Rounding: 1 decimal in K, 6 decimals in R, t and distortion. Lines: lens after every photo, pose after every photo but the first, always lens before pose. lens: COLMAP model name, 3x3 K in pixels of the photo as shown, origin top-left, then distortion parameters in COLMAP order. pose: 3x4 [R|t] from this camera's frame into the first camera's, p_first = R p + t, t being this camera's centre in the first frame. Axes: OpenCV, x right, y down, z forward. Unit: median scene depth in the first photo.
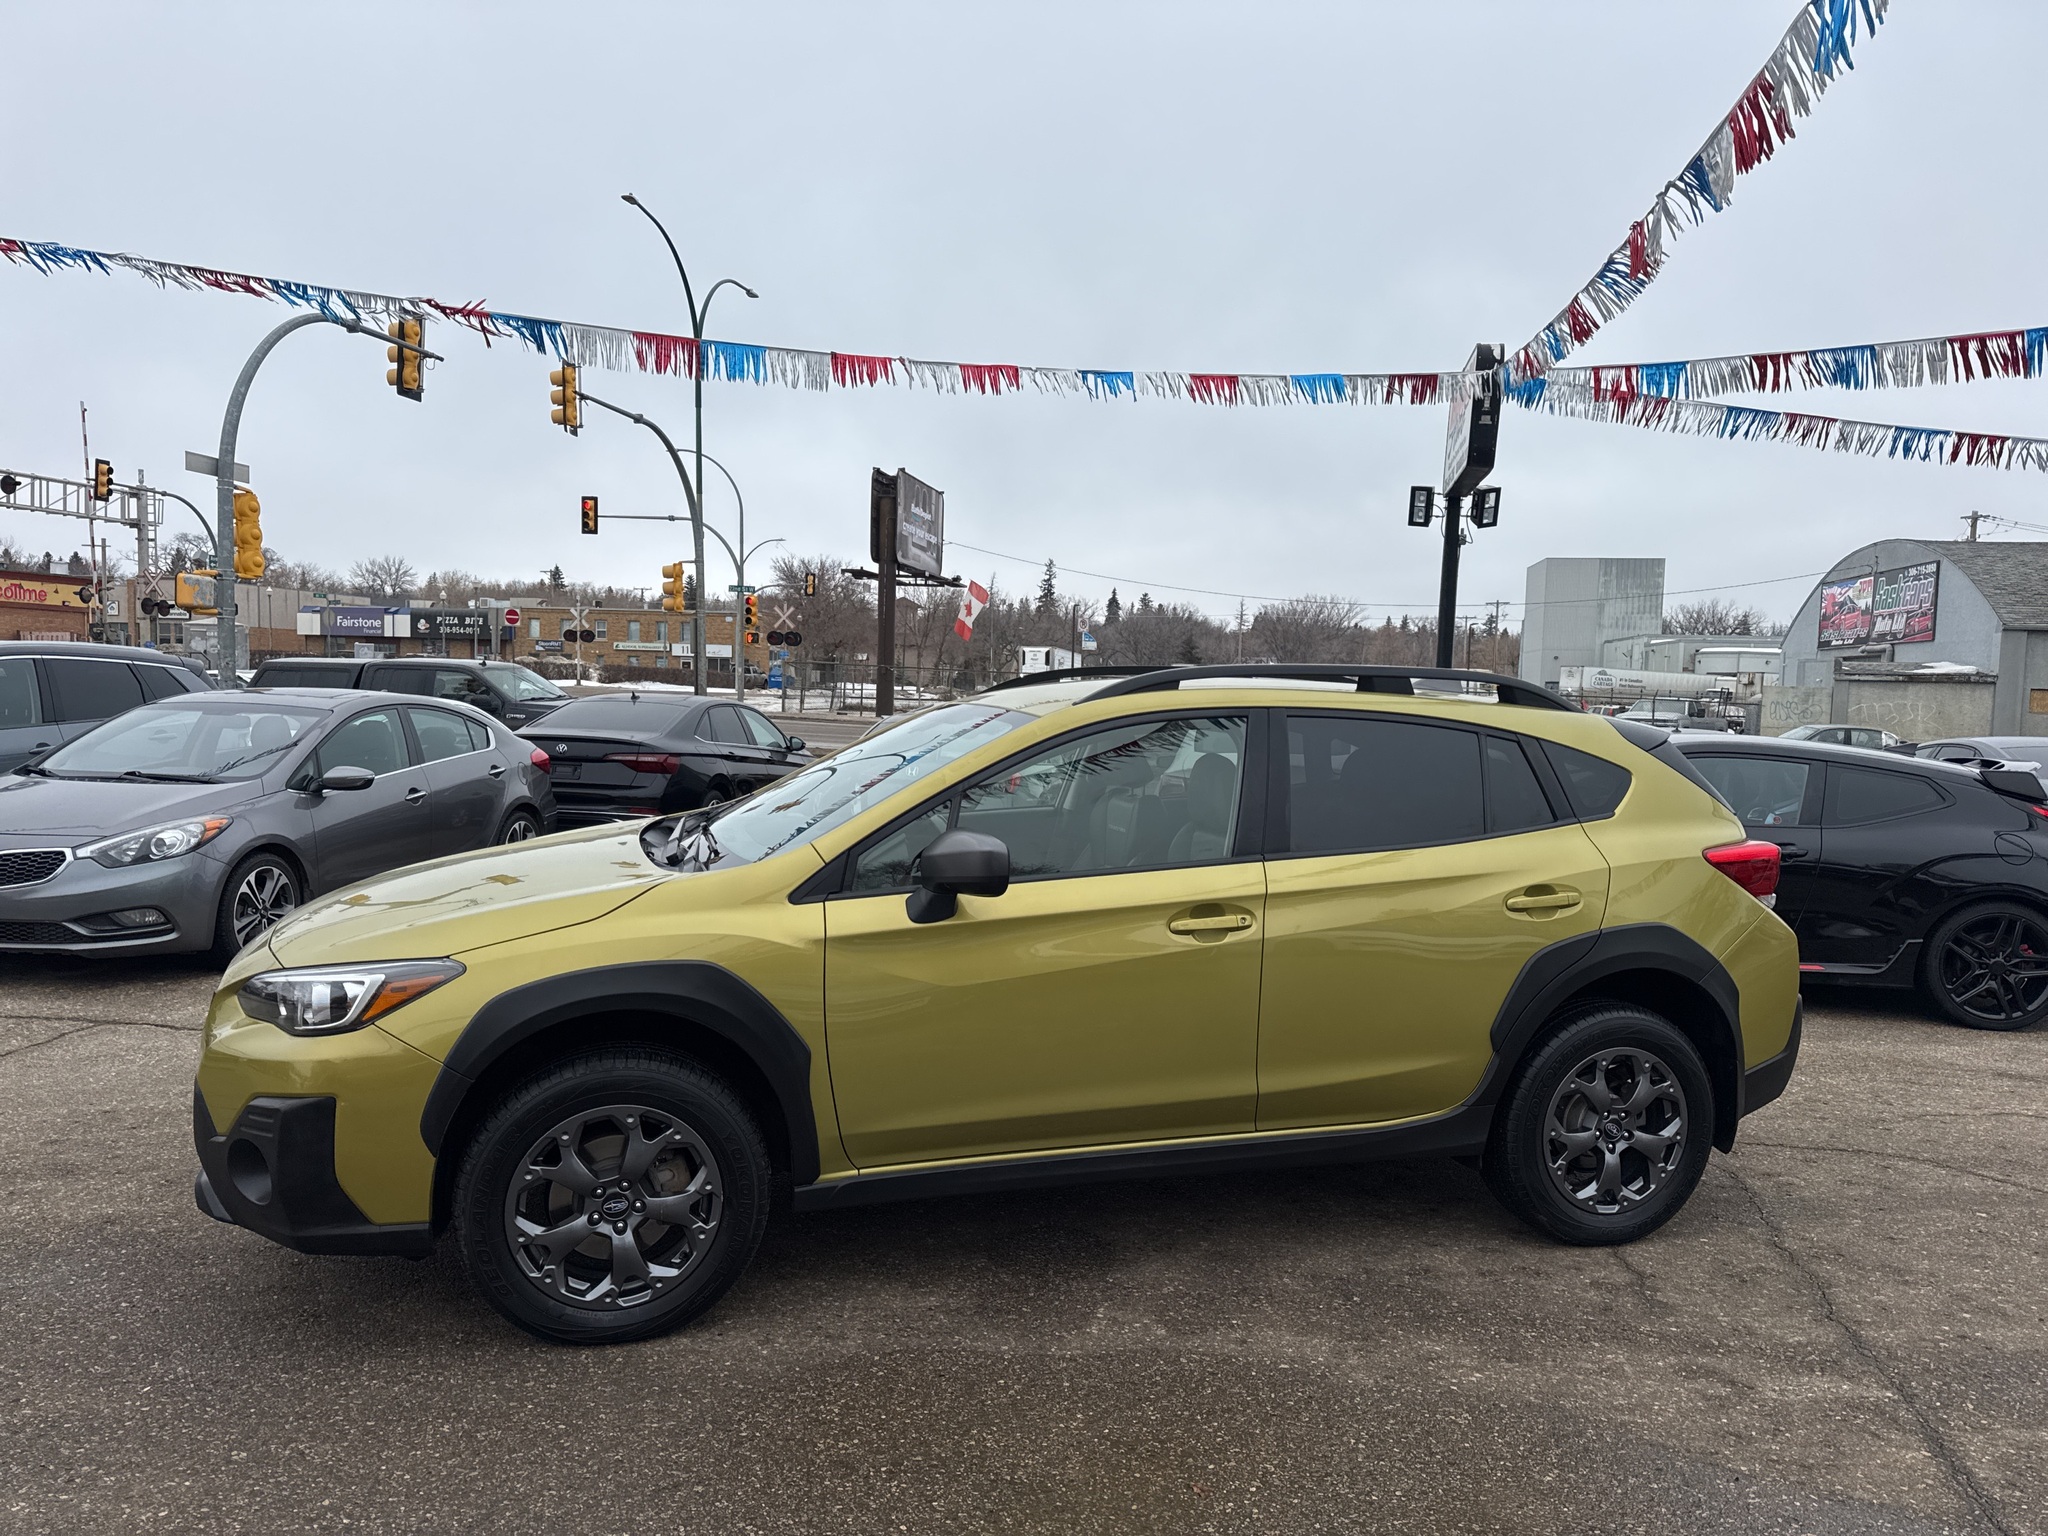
lens RADIAL K [[1456.0, 0, 1031.4], [0, 1456.0, 814.4], [0, 0, 1]] dist [0.019406, -0.026998]
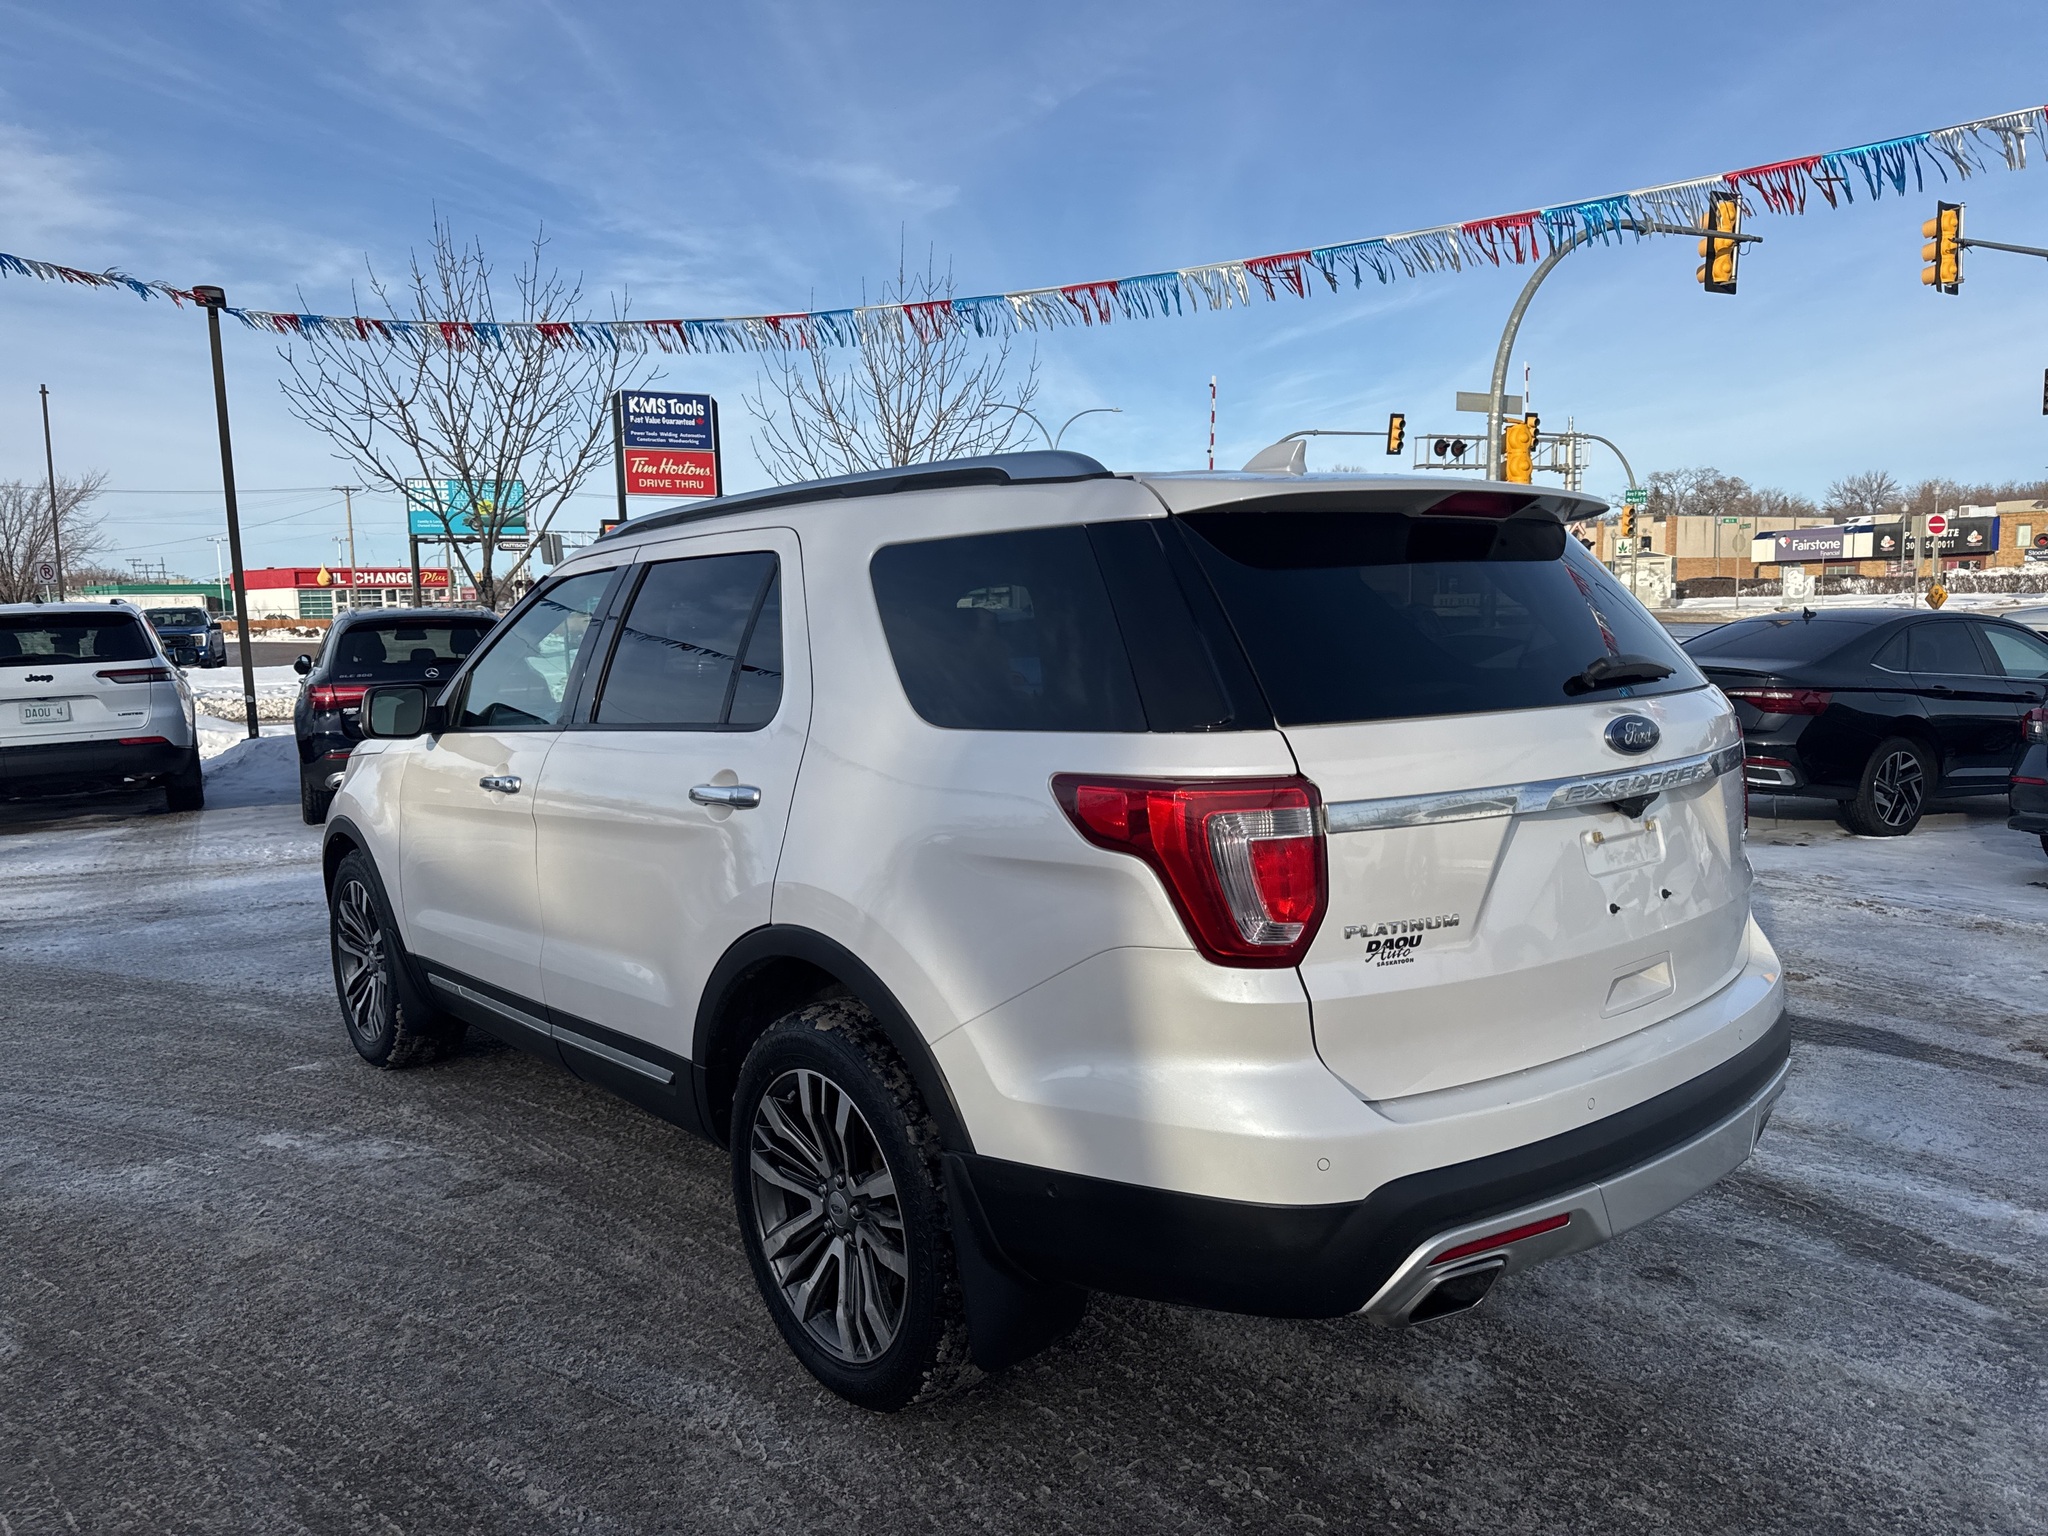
lens RADIAL K [[1456.0, 0, 1043.6], [0, 1456.0, 805.7], [0, 0, 1]] dist [0.019406, -0.026998]
pose [[0.593416, 0.063736, -0.802369, 0.037091], [-0.029328, 0.997910, 0.057578, -0.003624], [0.804362, -0.010636, 0.594045, 0.061313]]
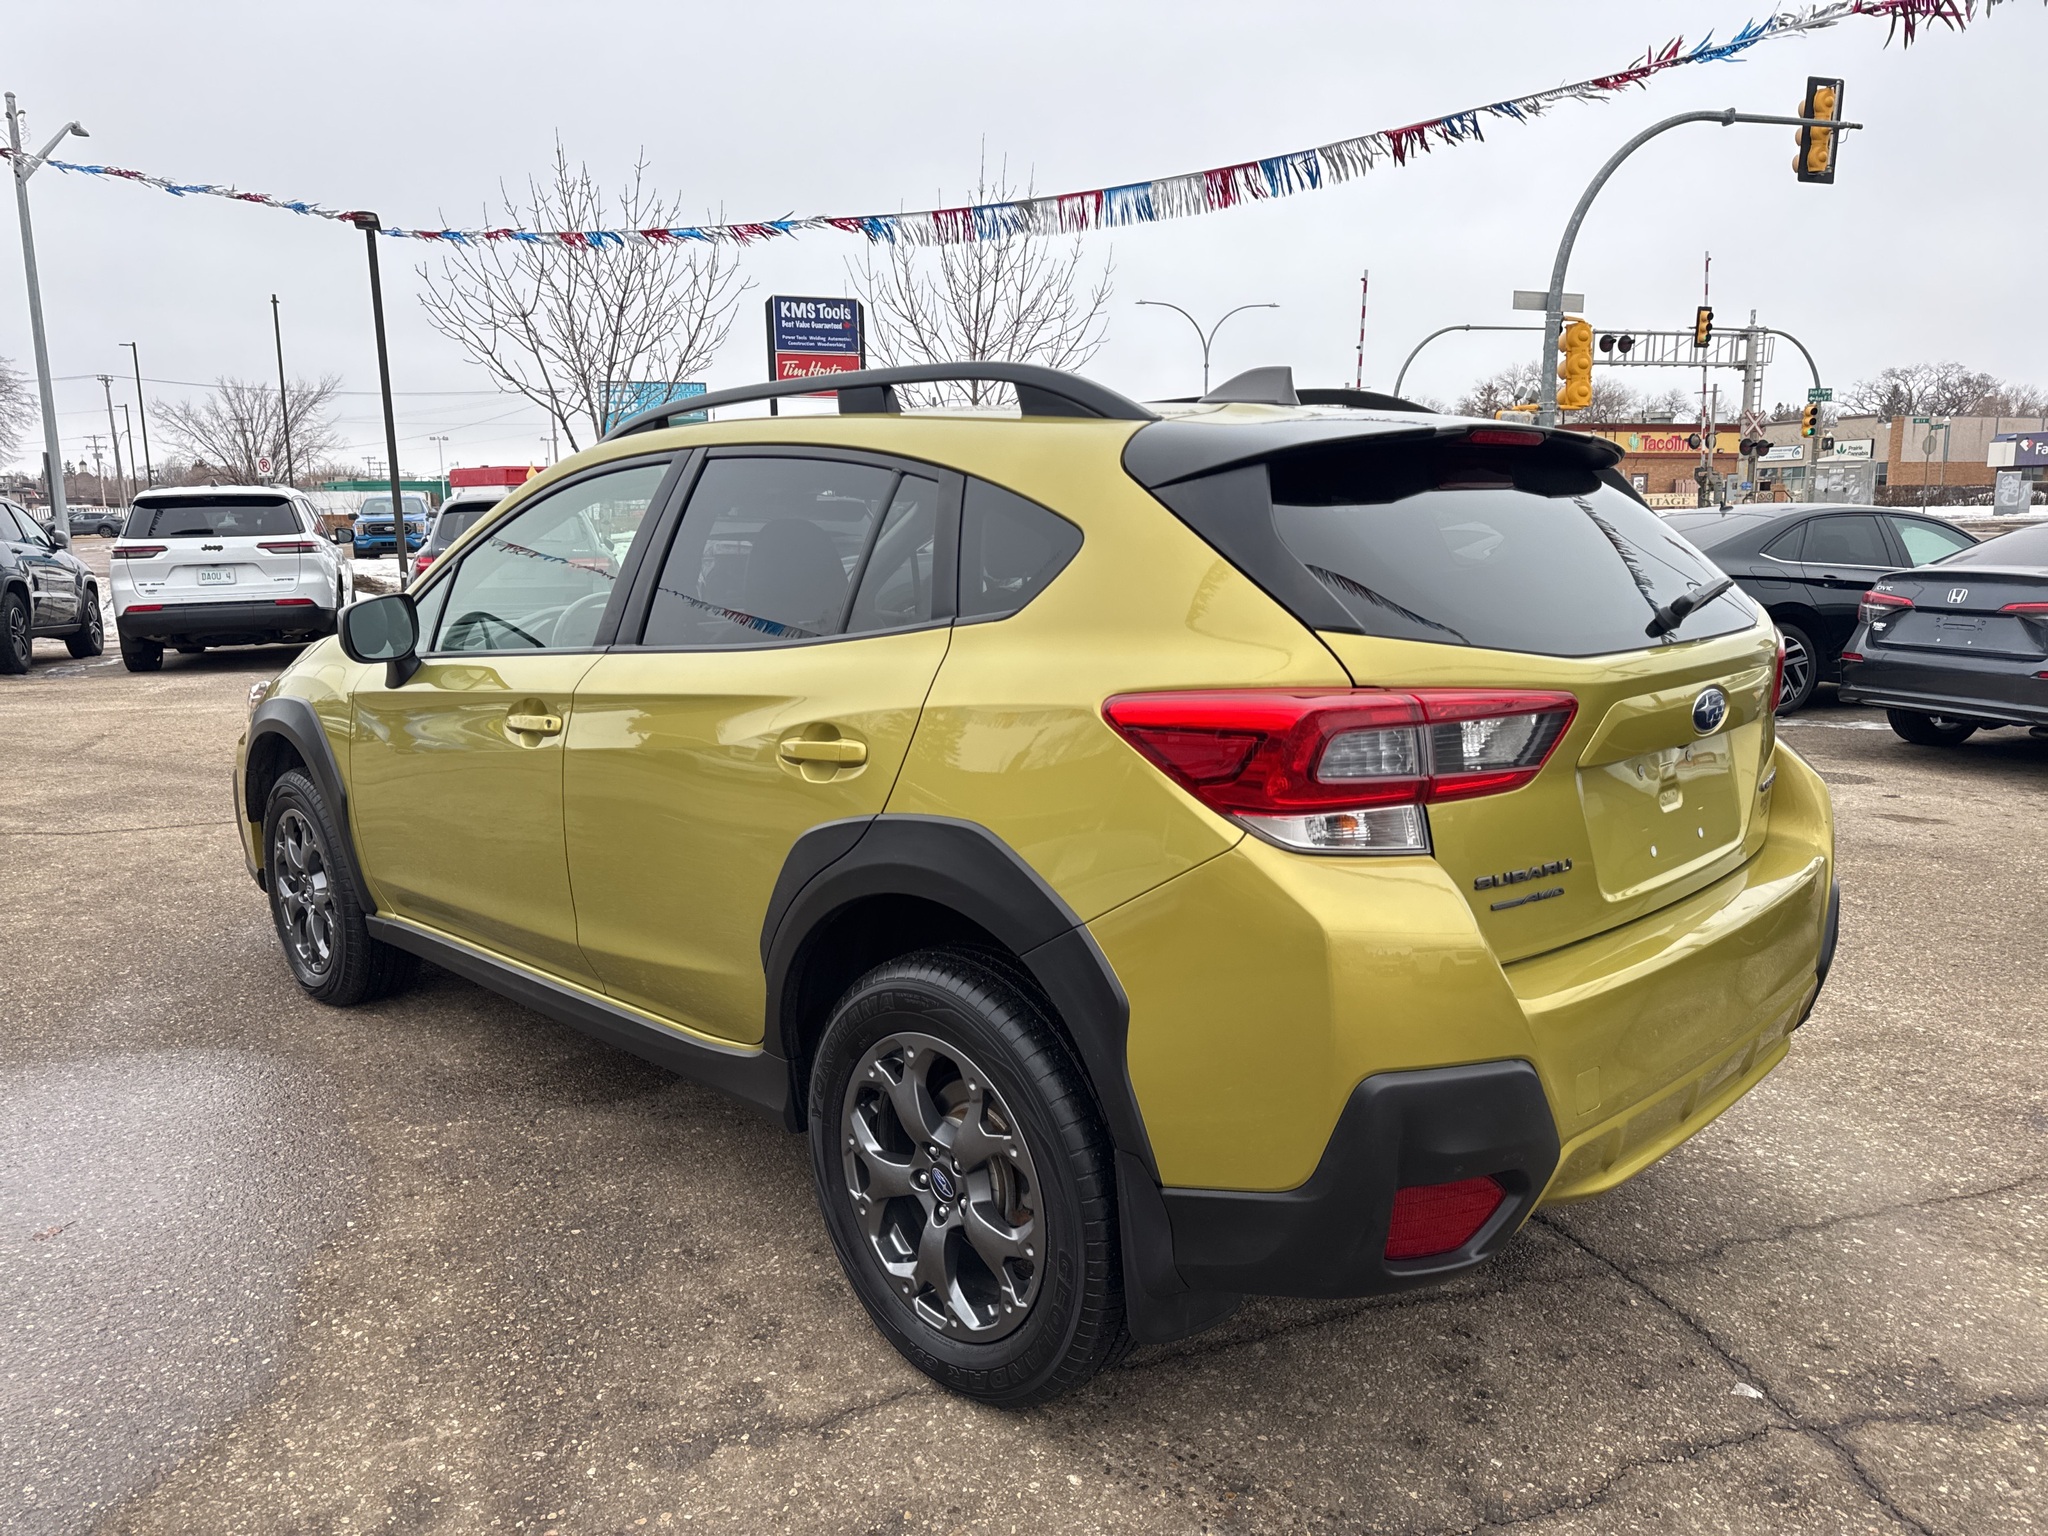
lens RADIAL K [[1446.2, 0, 1021.7], [0, 1446.2, 807.9], [0, 0, 1]] dist [0.036179, -0.045671]
pose [[0.468522, 0.137266, -0.872723, 0.087781], [-0.049271, 0.990378, 0.129321, 0.000301], [0.882077, -0.017590, 0.470777, 0.077621]]
